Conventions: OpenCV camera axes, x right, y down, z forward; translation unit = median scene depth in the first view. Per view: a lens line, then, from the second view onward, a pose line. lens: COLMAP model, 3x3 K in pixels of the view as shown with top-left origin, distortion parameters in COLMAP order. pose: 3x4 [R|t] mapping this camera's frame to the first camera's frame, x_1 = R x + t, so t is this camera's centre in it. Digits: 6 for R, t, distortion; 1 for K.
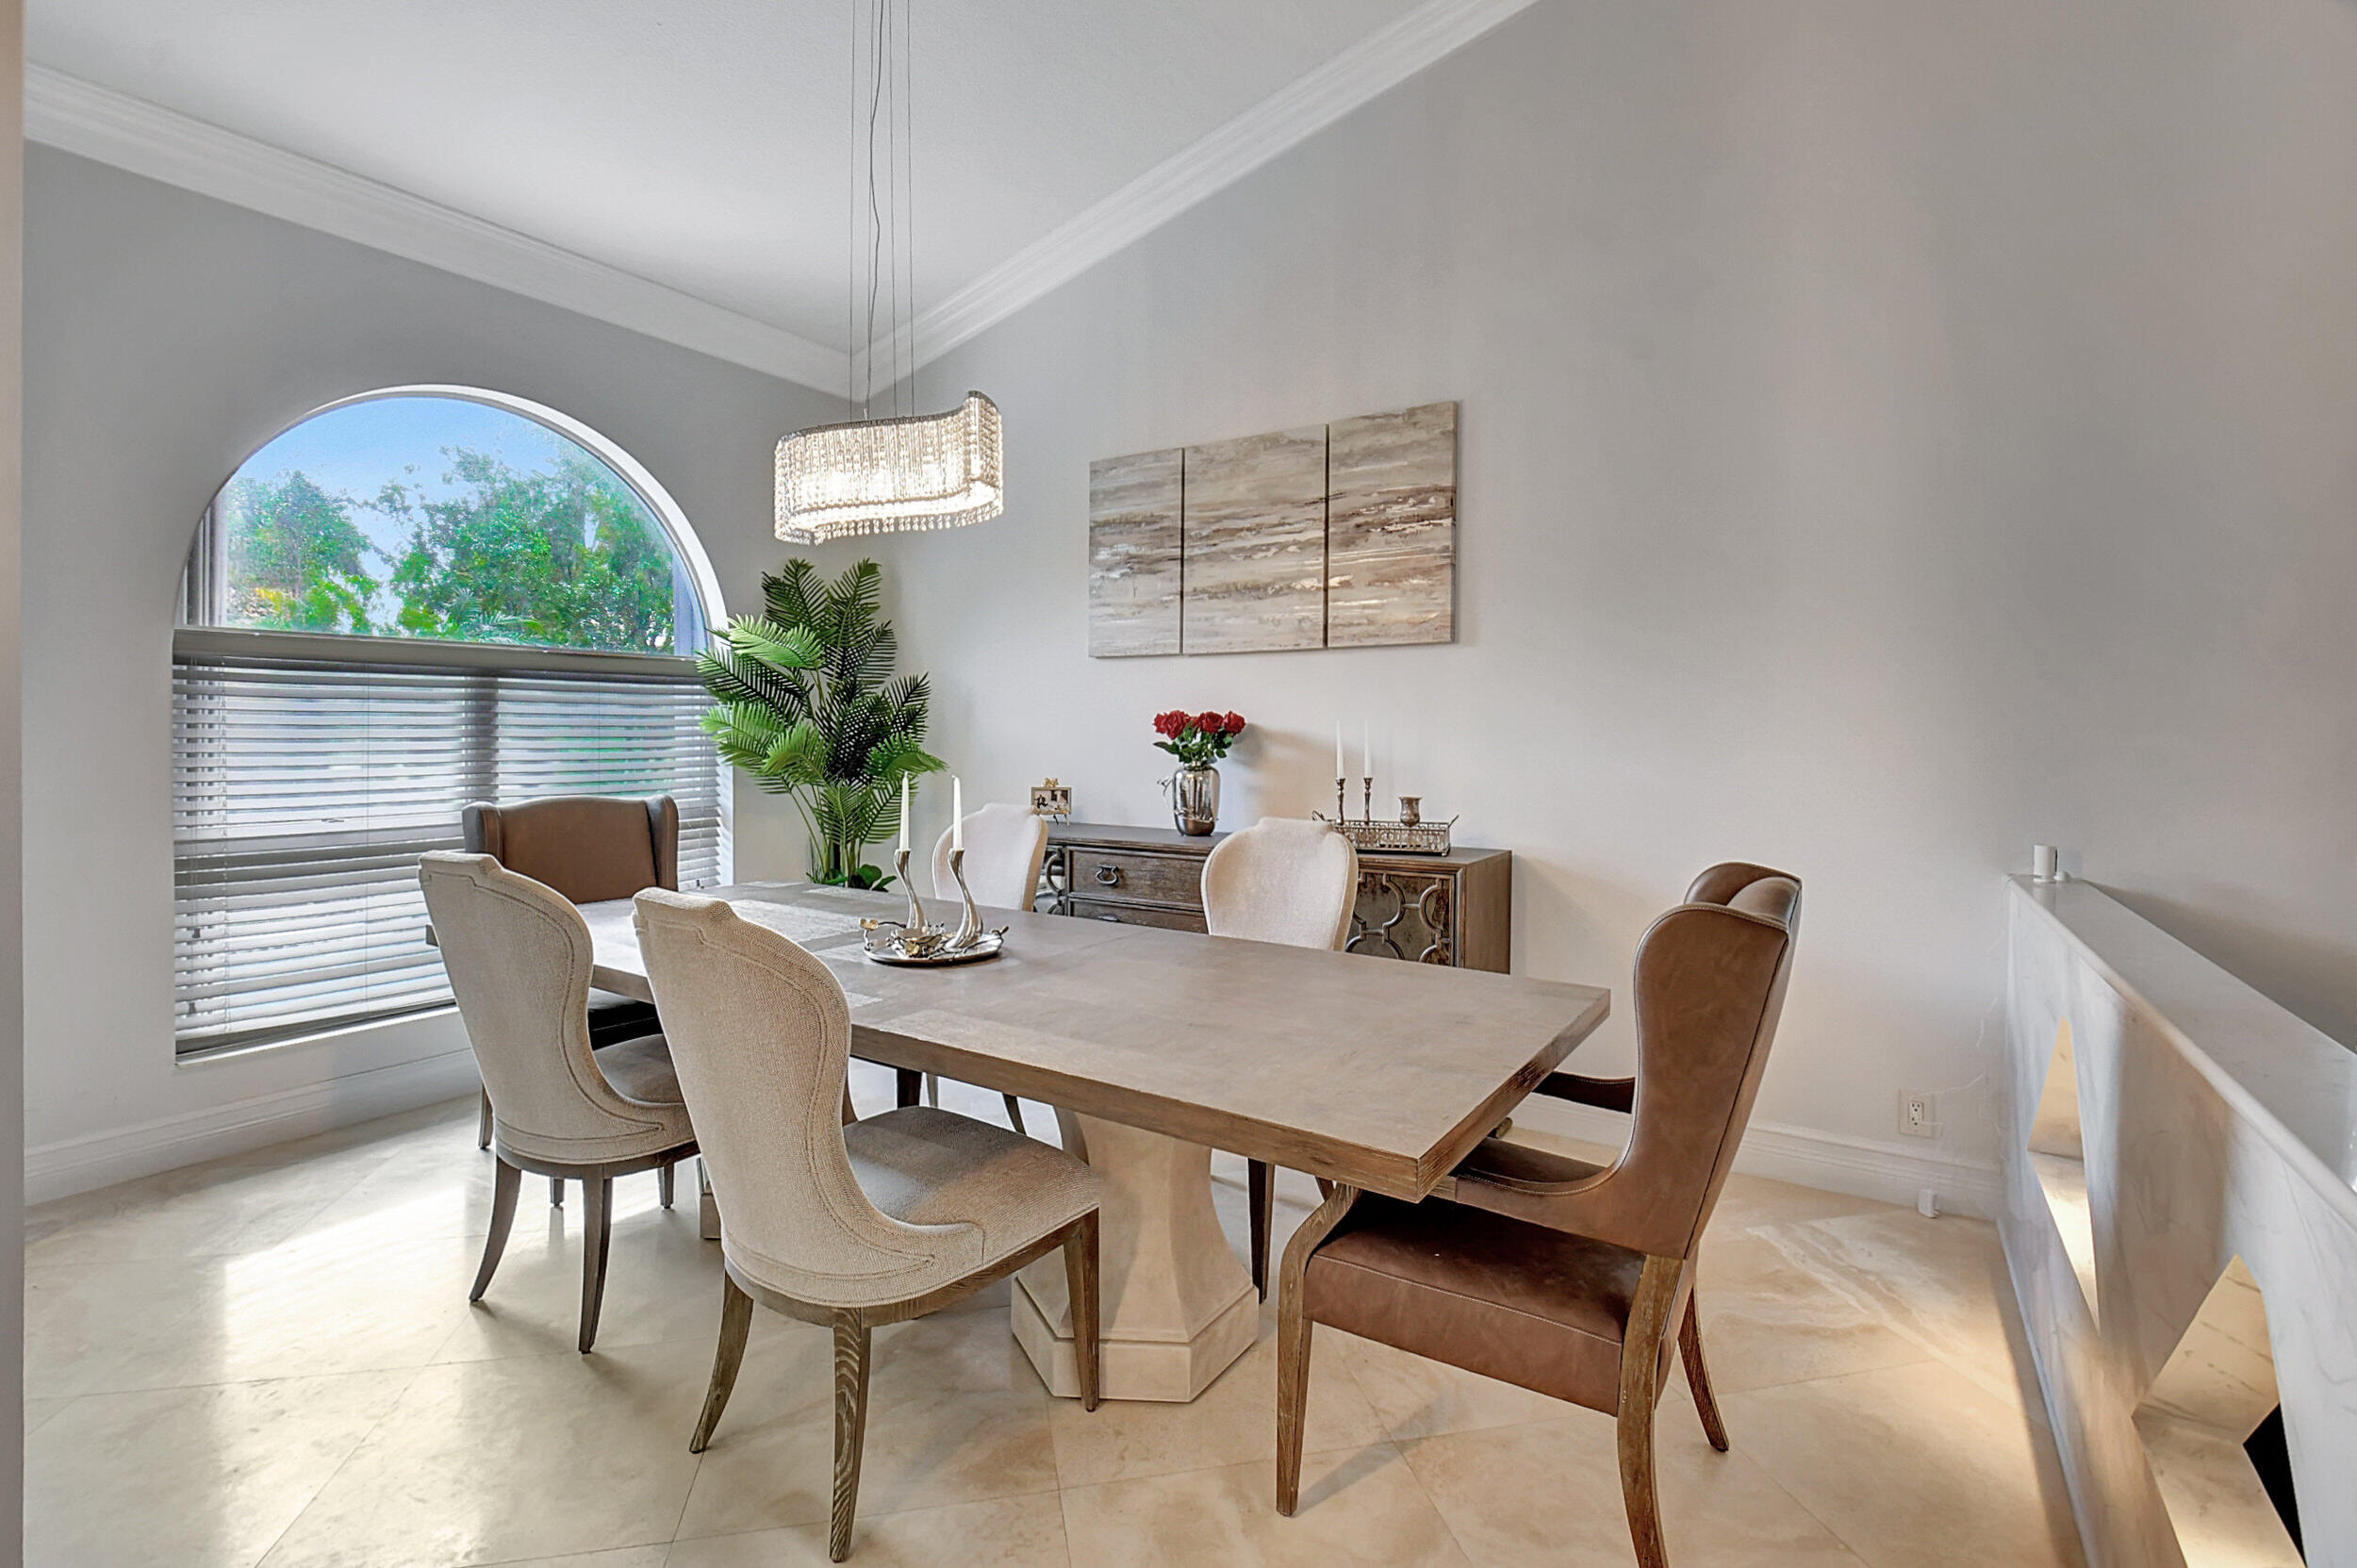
lens RADIAL K [[1006.8, 0, 1179.3], [0, 1006.8, 756.1], [0, 0, 1]] dist [0.018988, -0.000024]
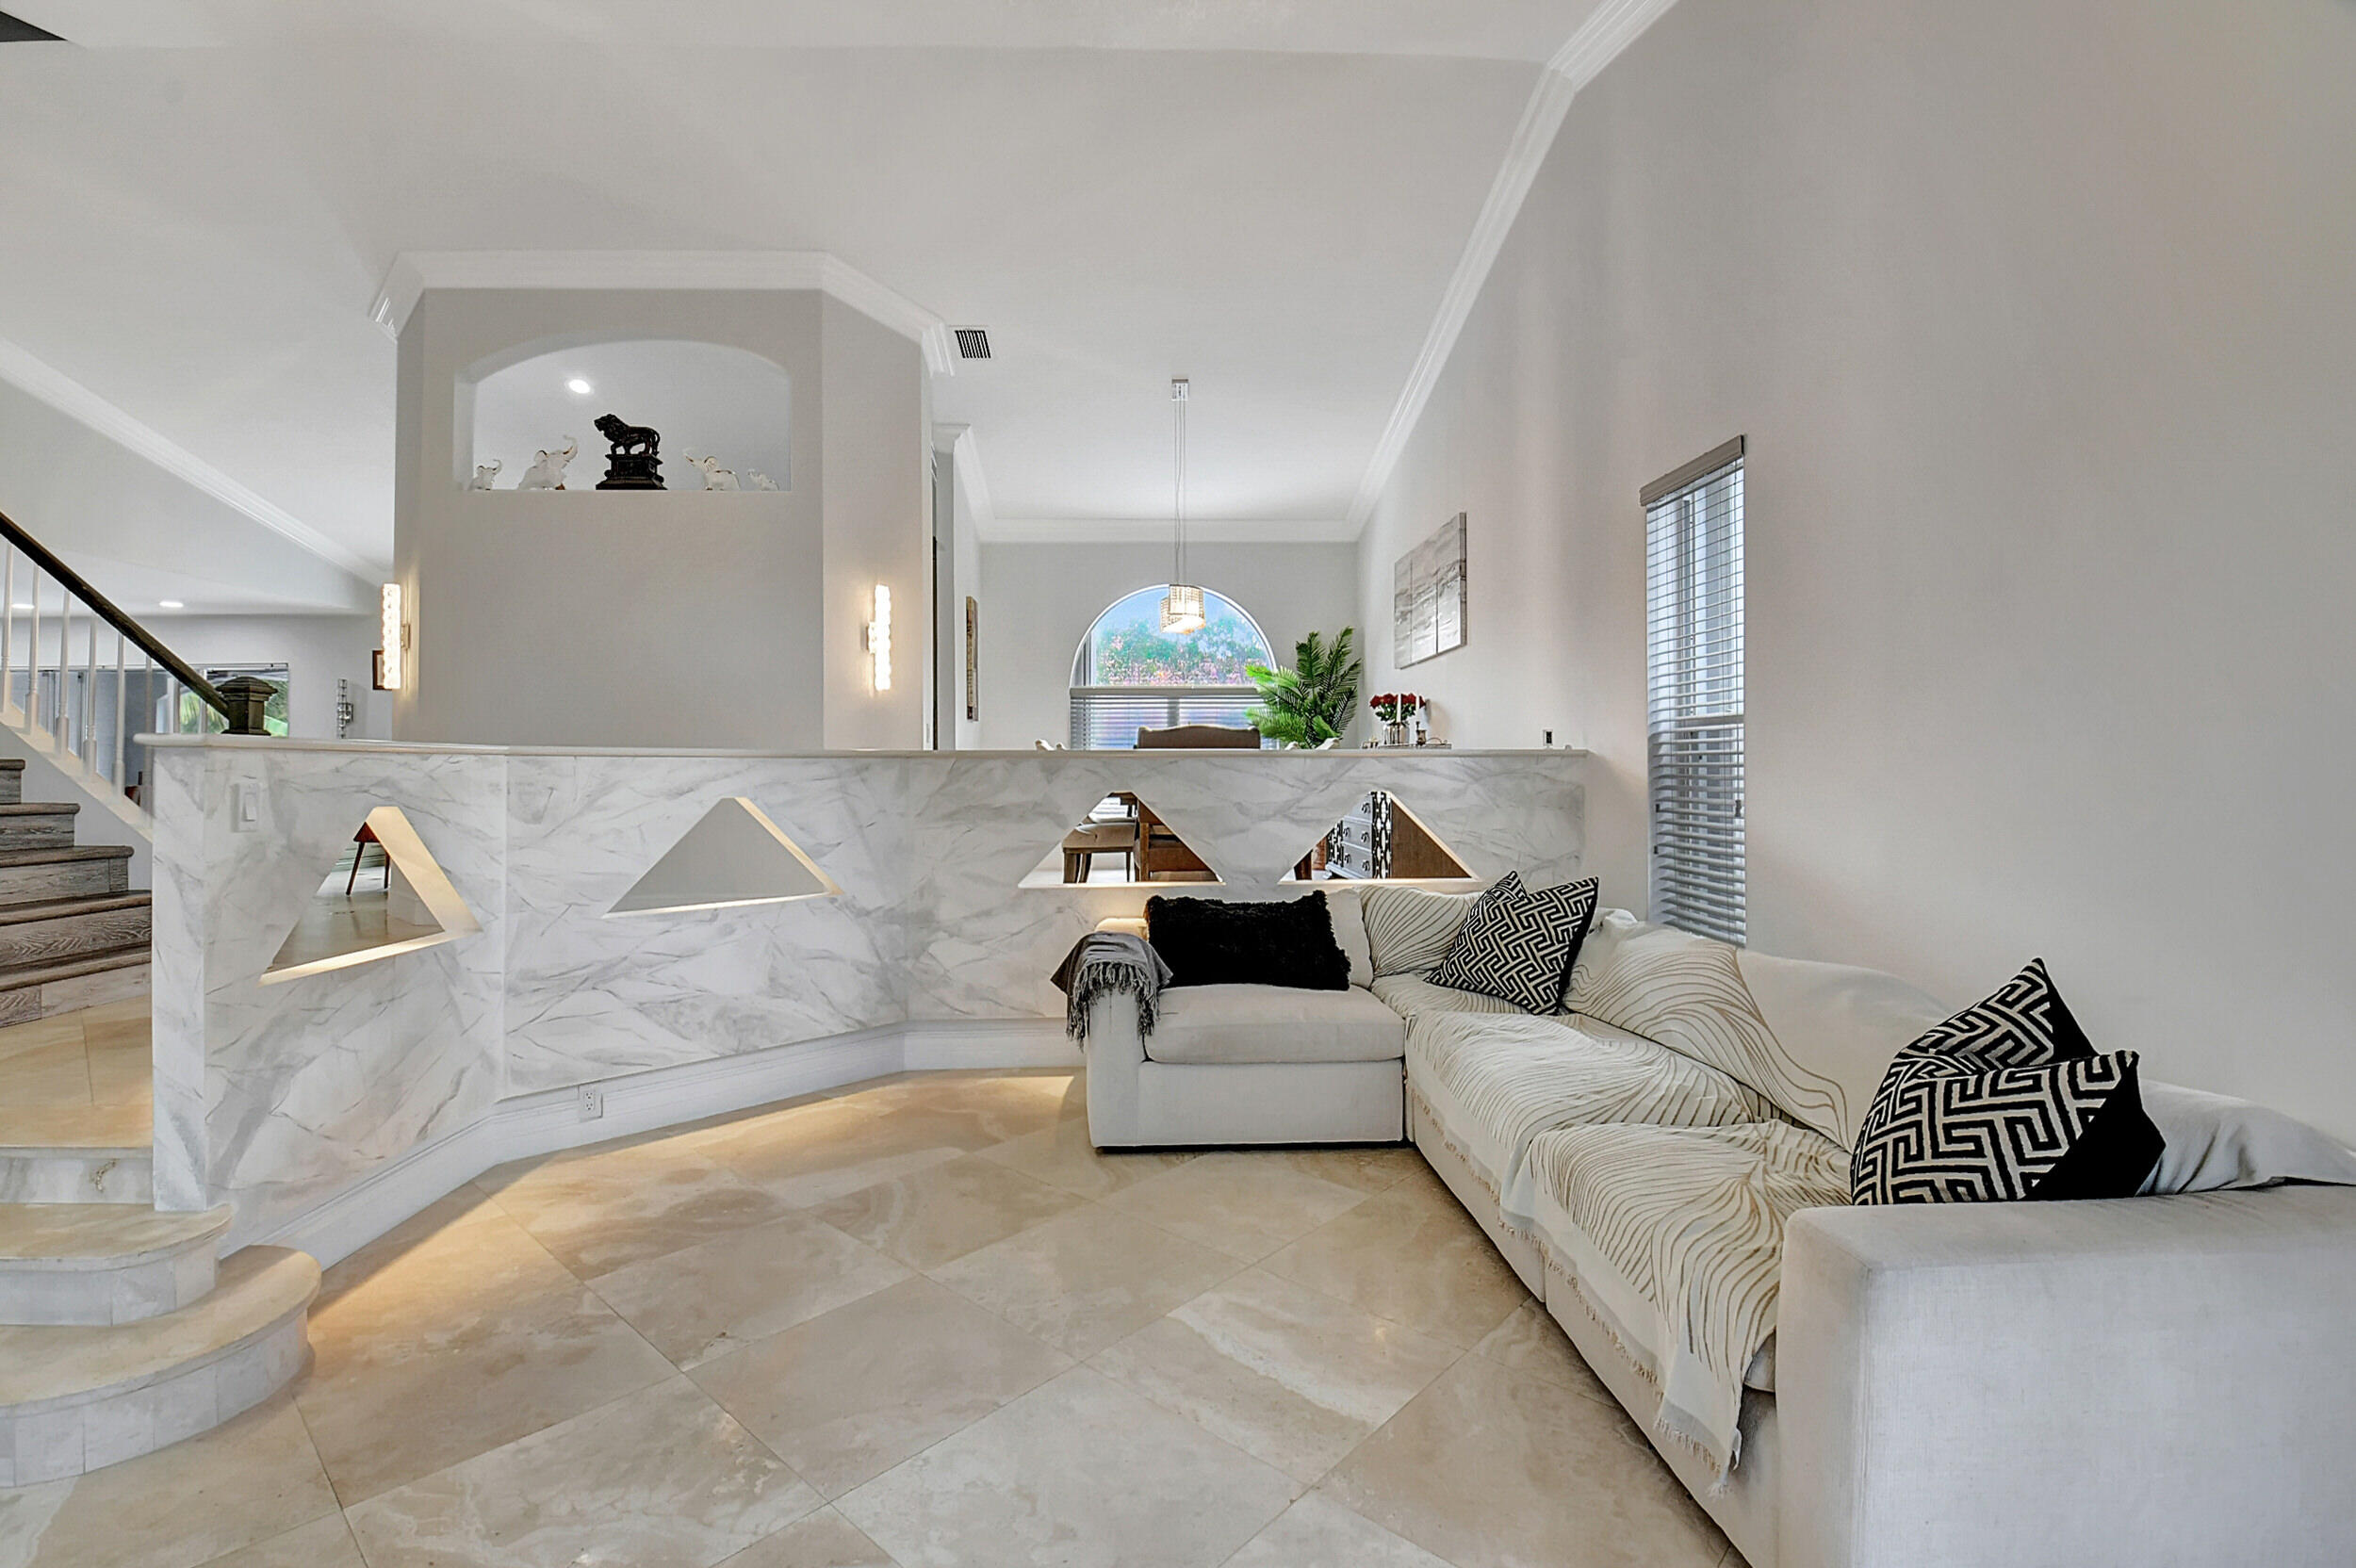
lens RADIAL K [[1055.9, 0, 1175.4], [0, 1055.9, 760.4], [0, 0, 1]] dist [0.019382, -0.023382]
pose [[0.574044, -0.019401, -0.818594, 1.390046], [-0.012219, 0.999405, -0.032255, 0.147855], [0.818733, 0.028518, 0.573466, -0.457869]]
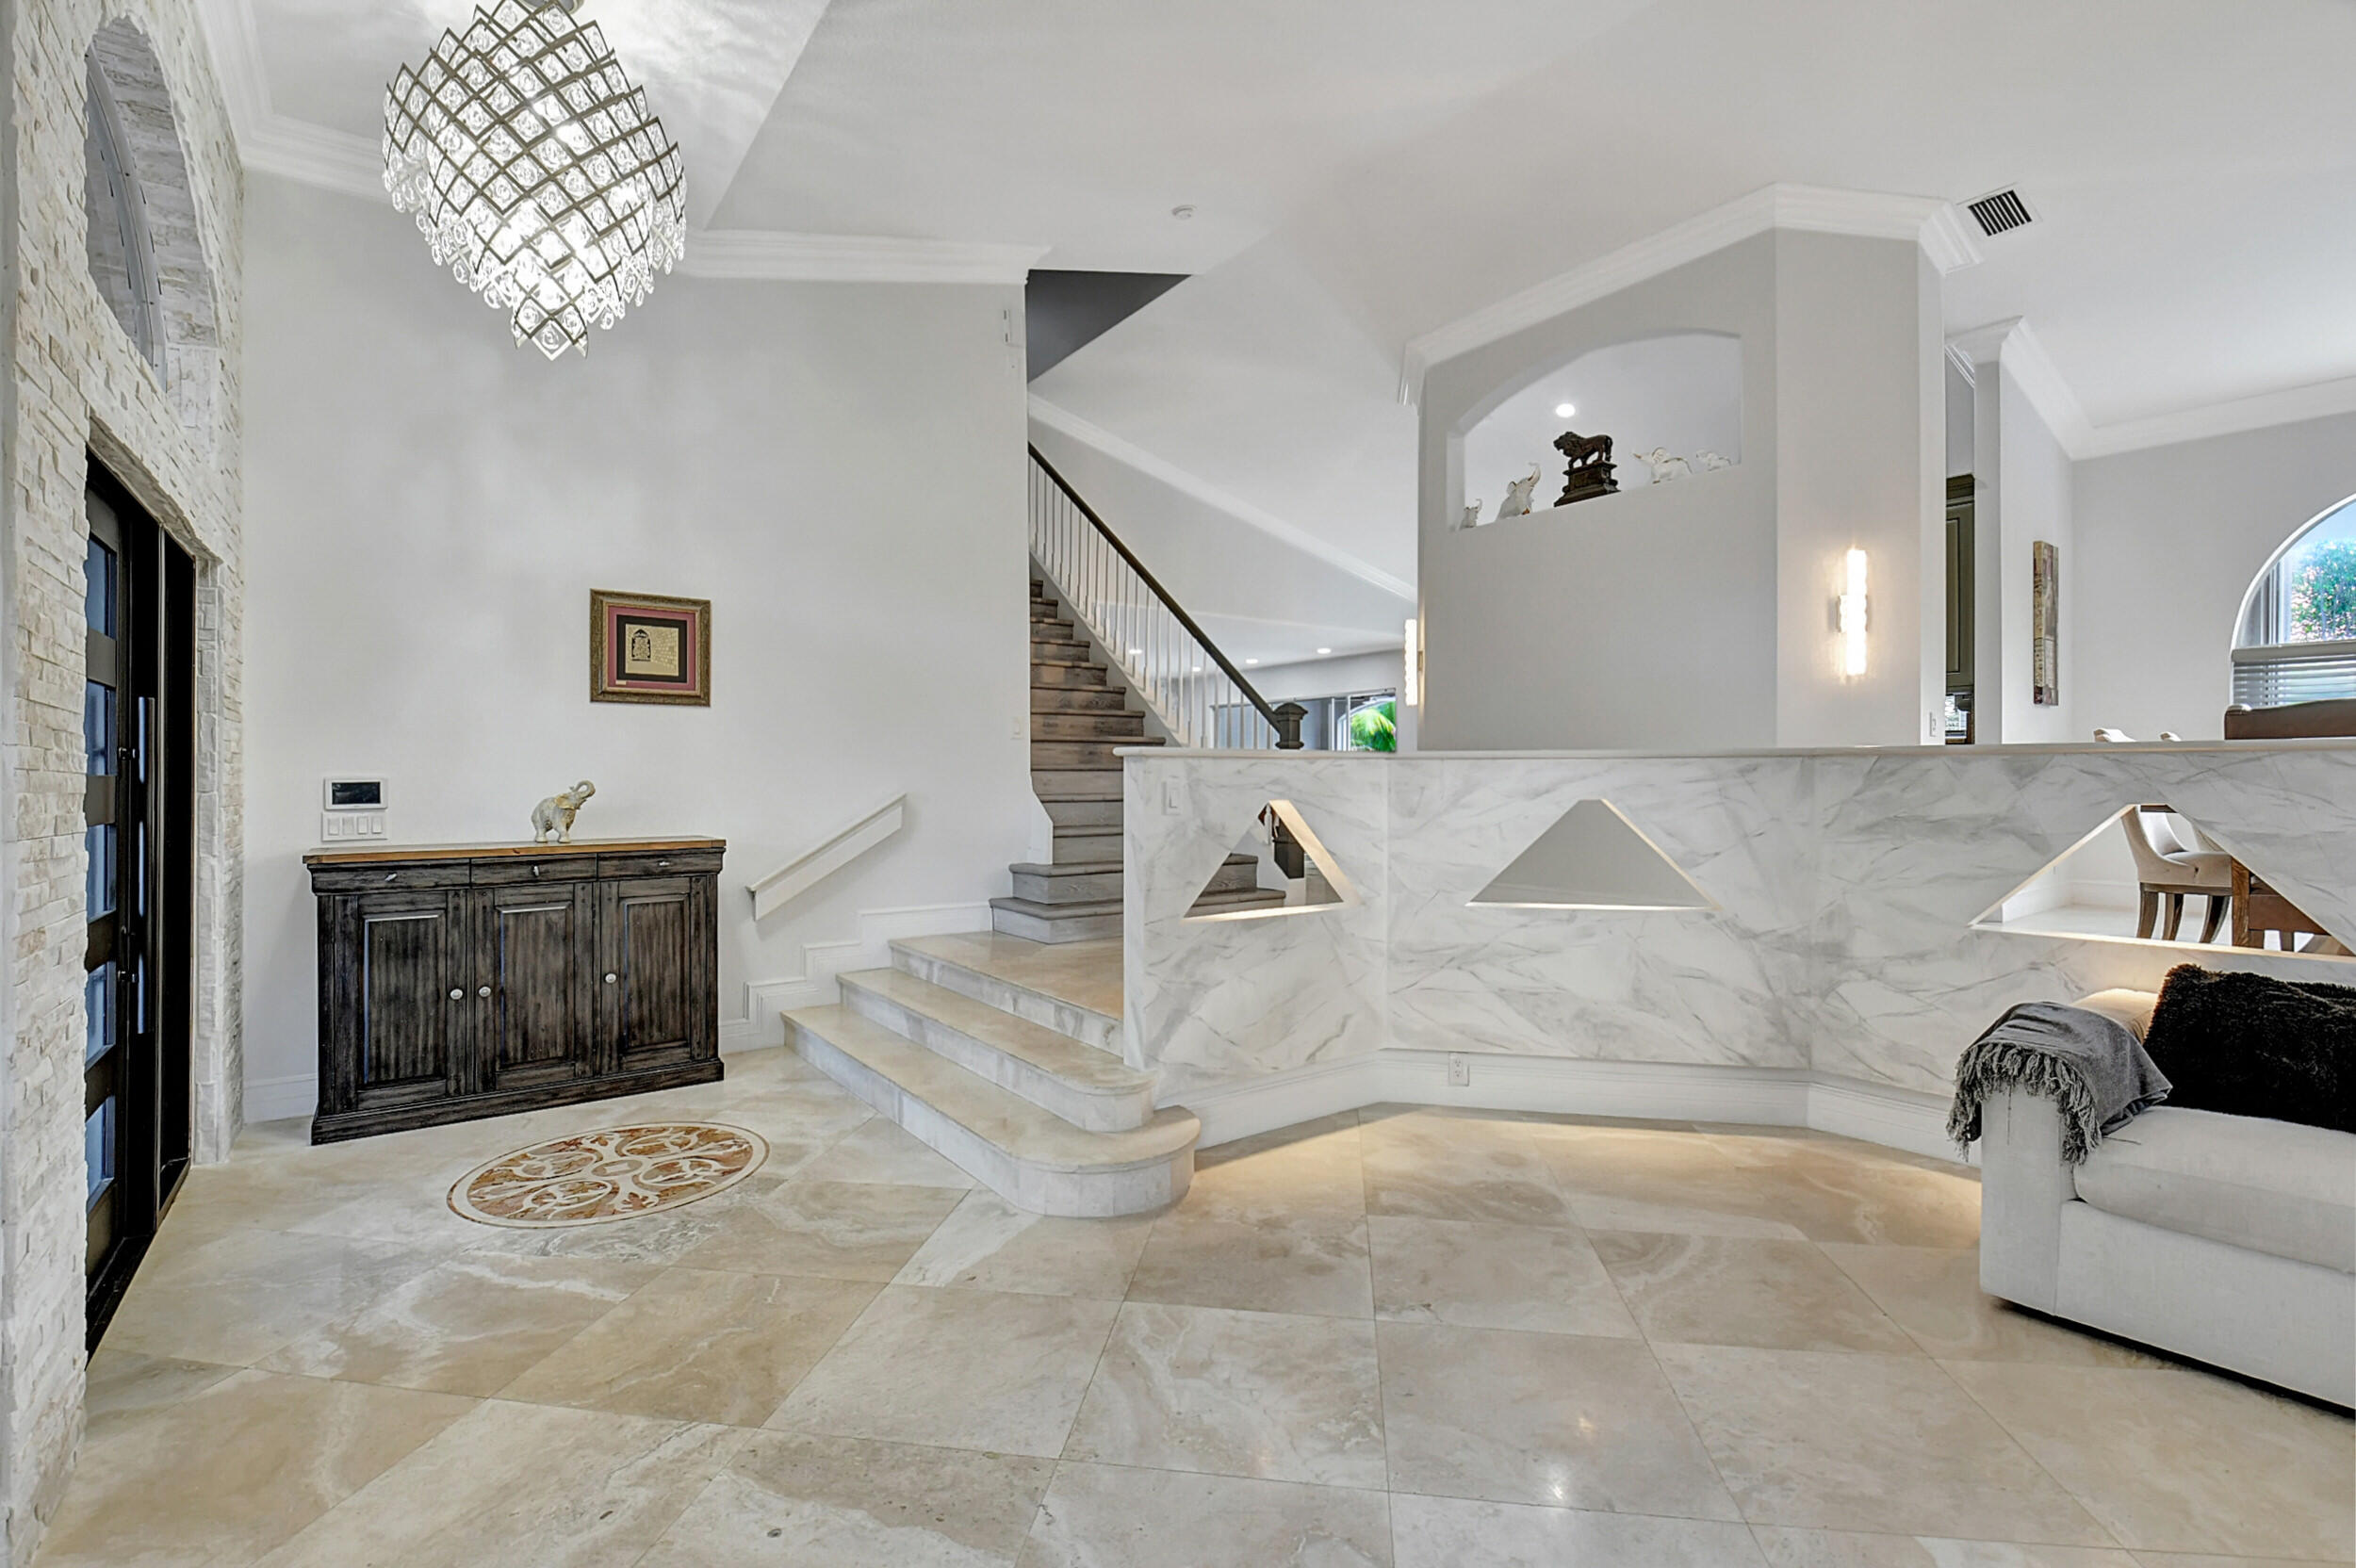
lens RADIAL K [[1059.4, 0, 1171.9], [0, 1059.4, 779.3], [0, 0, 1]] dist [0.015479, -0.024046]
pose [[-0.366527, -0.002651, -0.930404, 1.395898], [-0.026661, 0.999615, 0.007655, 0.139158], [0.930025, 0.027611, -0.366457, -0.207648]]
